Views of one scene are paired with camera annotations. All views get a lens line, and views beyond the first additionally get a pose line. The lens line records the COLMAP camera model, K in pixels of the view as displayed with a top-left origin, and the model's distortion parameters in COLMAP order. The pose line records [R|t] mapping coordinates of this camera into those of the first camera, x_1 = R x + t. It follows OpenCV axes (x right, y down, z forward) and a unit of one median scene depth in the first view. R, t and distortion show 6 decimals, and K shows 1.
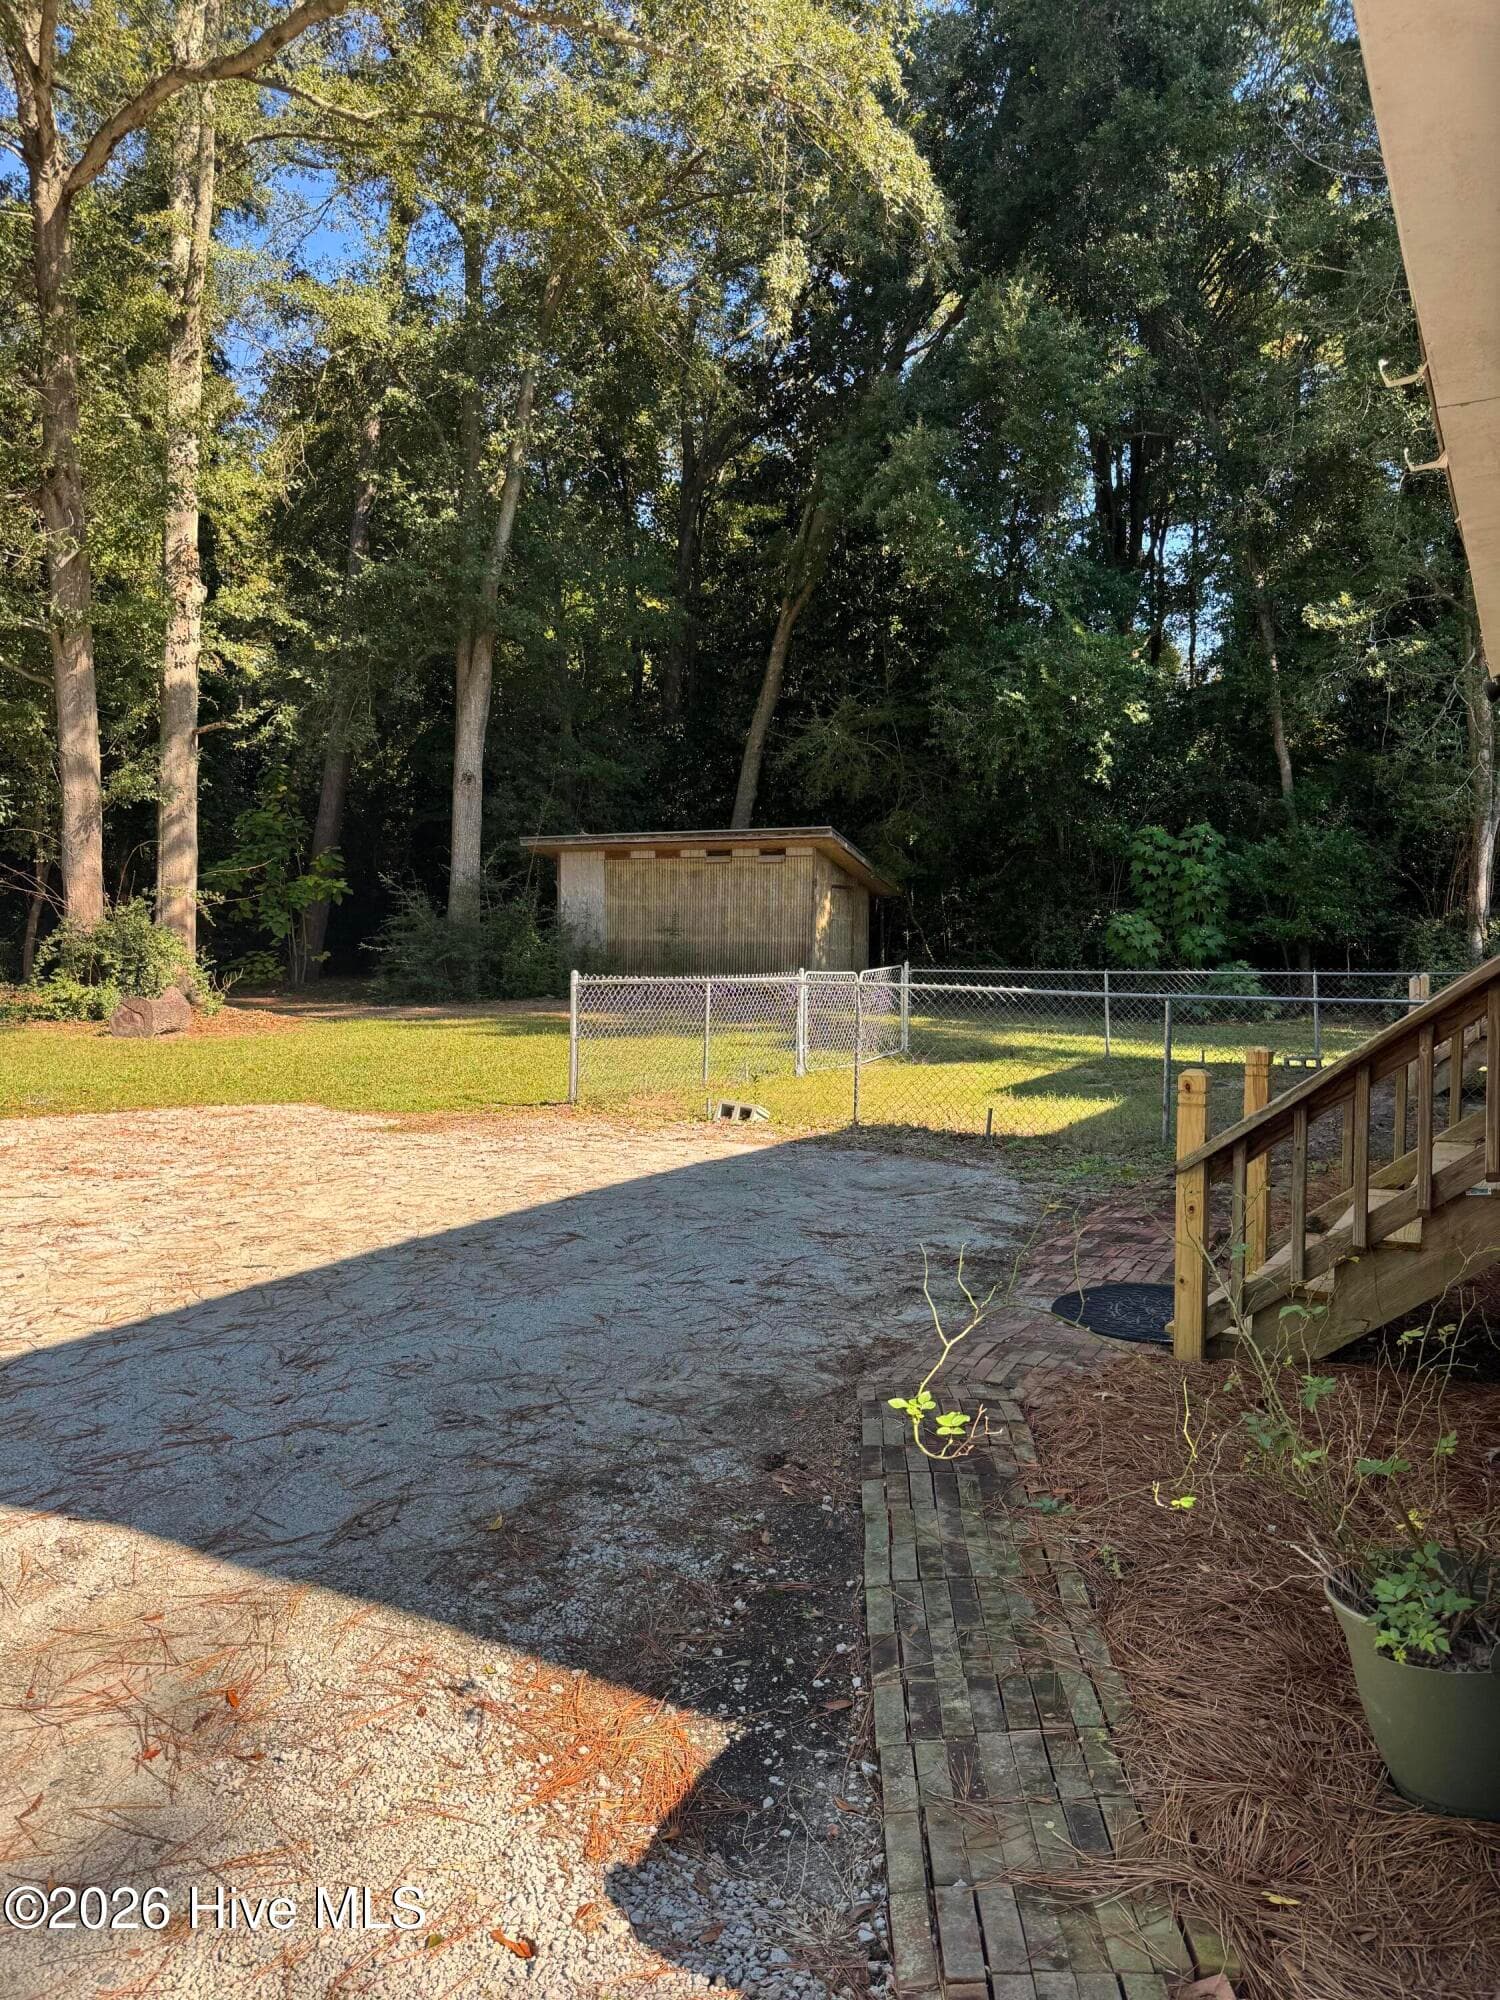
lens RADIAL K [[1362.7, 0, 750.0], [0, 1362.7, 1000.0], [0, 0, 1]] dist [0.130672, -0.301407]
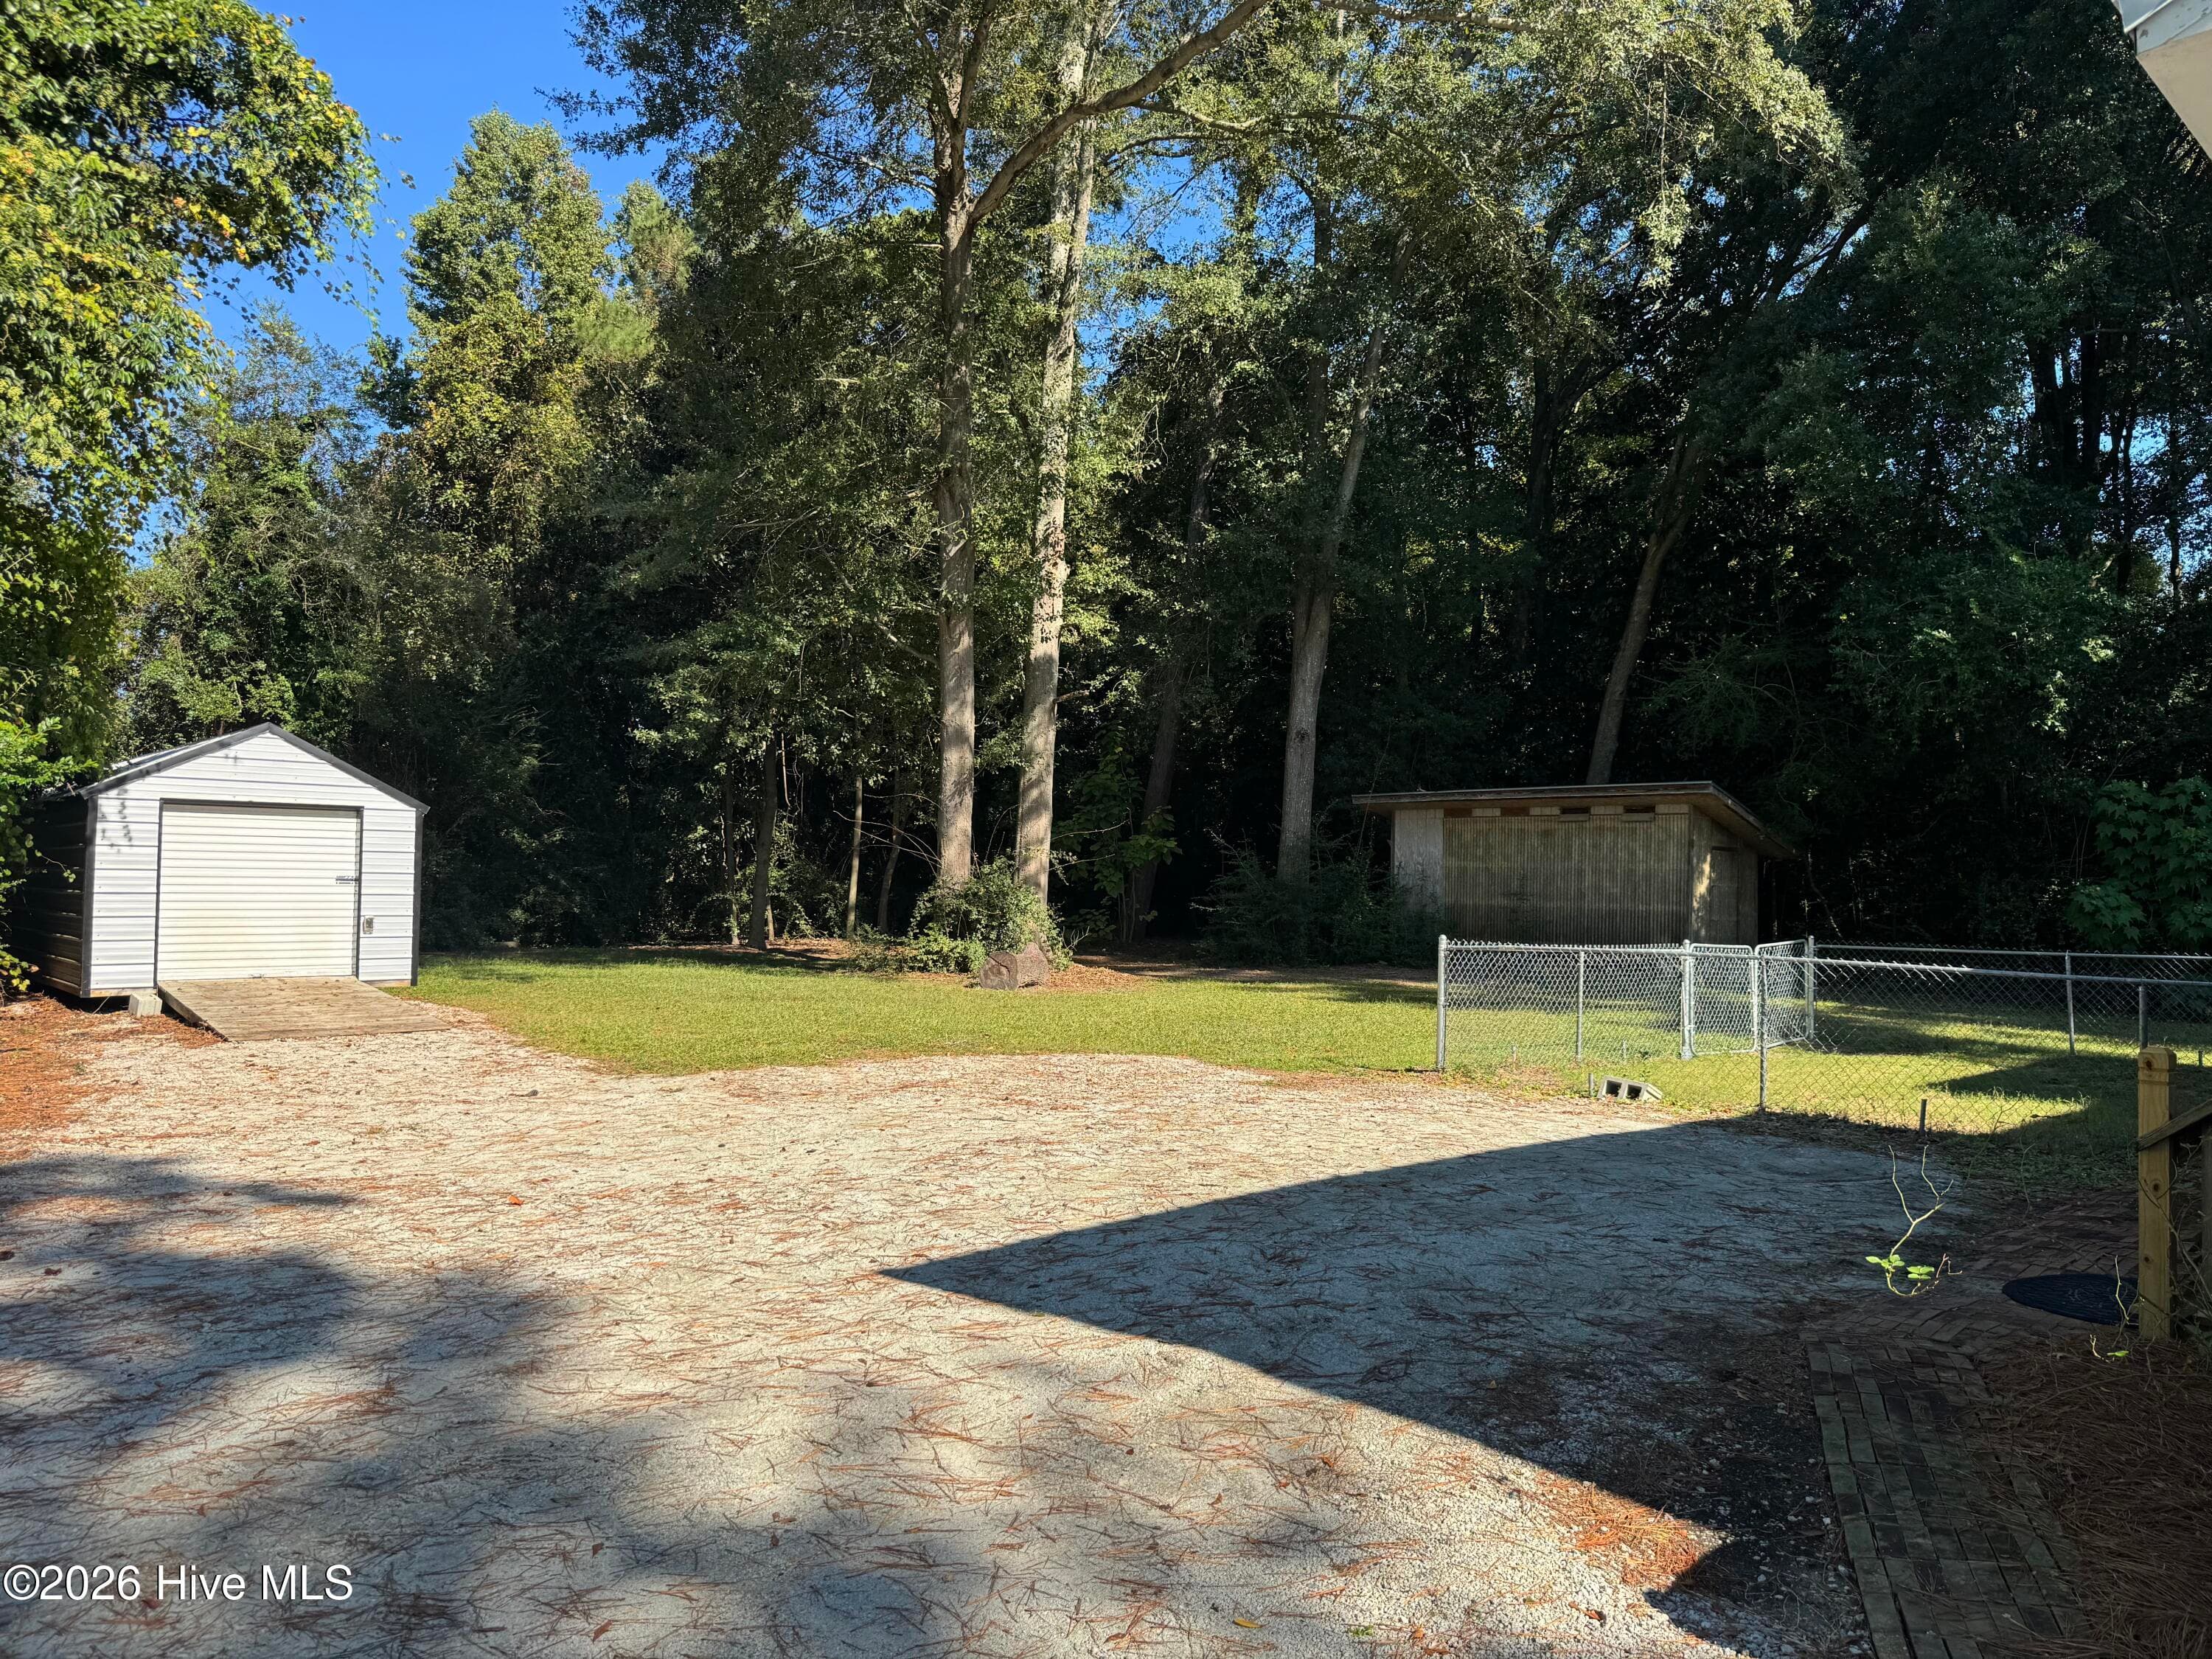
lens RADIAL K [[1530.8, 0, 1037.4], [0, 1530.8, 826.7], [0, 0, 1]] dist [-0.003991, -0.026837]
pose [[0.941256, 0.001662, -0.337690, -0.022854], [-0.032737, 0.995727, -0.086347, 0.003056], [0.336103, 0.092330, 0.937289, -0.099522]]
